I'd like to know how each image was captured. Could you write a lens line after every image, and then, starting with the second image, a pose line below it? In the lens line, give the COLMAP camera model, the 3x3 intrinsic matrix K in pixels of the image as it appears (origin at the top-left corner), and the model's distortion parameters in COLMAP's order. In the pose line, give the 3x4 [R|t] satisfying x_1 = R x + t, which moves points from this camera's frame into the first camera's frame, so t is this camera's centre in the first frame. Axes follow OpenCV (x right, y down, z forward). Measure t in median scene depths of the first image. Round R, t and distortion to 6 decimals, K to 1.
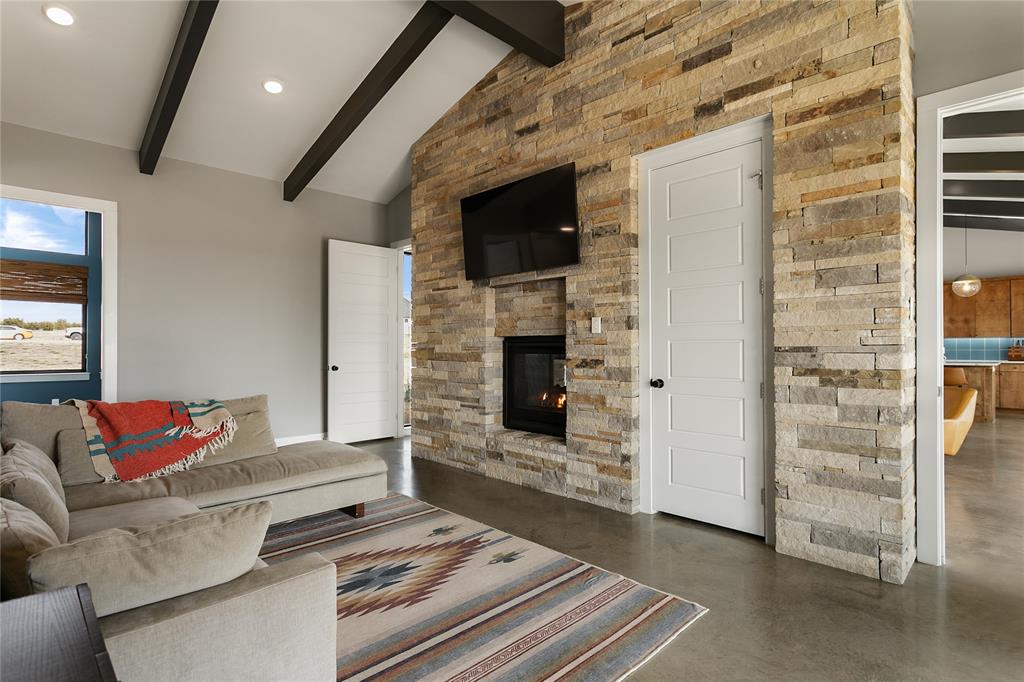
lens RADIAL K [[519.5, 0, 510.5], [0, 519.5, 342.2], [0, 0, 1]] dist [-0.000284, -0.000004]
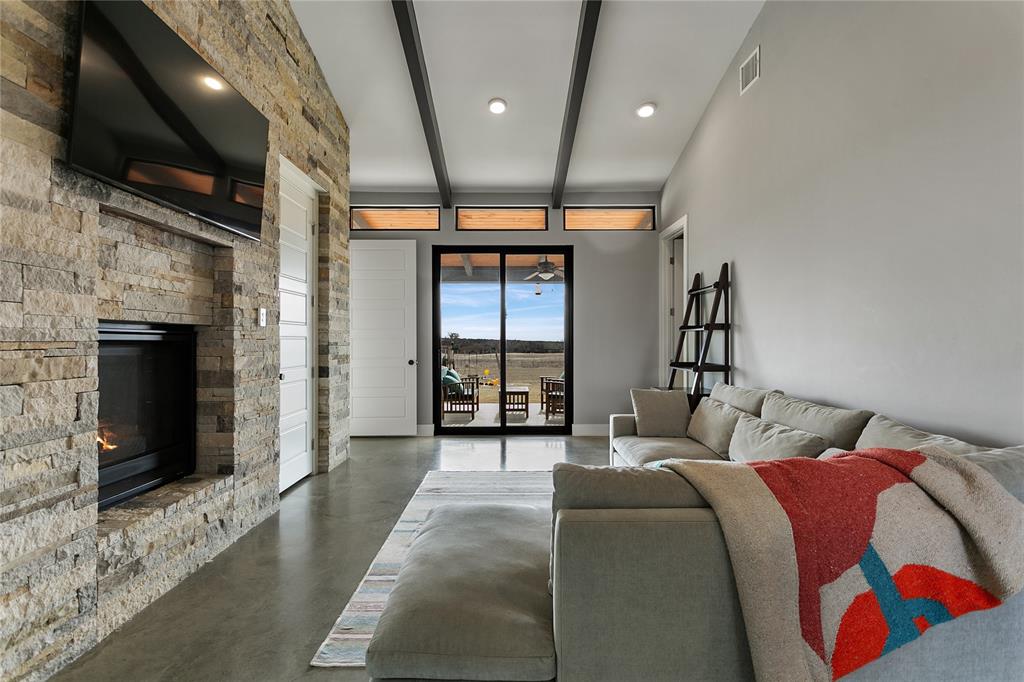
lens RADIAL K [[497.0, 0, 509.3], [0, 497.0, 342.1], [0, 0, 1]] dist [-0.000183, 0.000020]
pose [[-0.724315, 0.001158, 0.689468, -0.630658], [-0.004823, 0.999966, -0.006747, 0.011416], [-0.689452, -0.008212, -0.724285, 1.166514]]
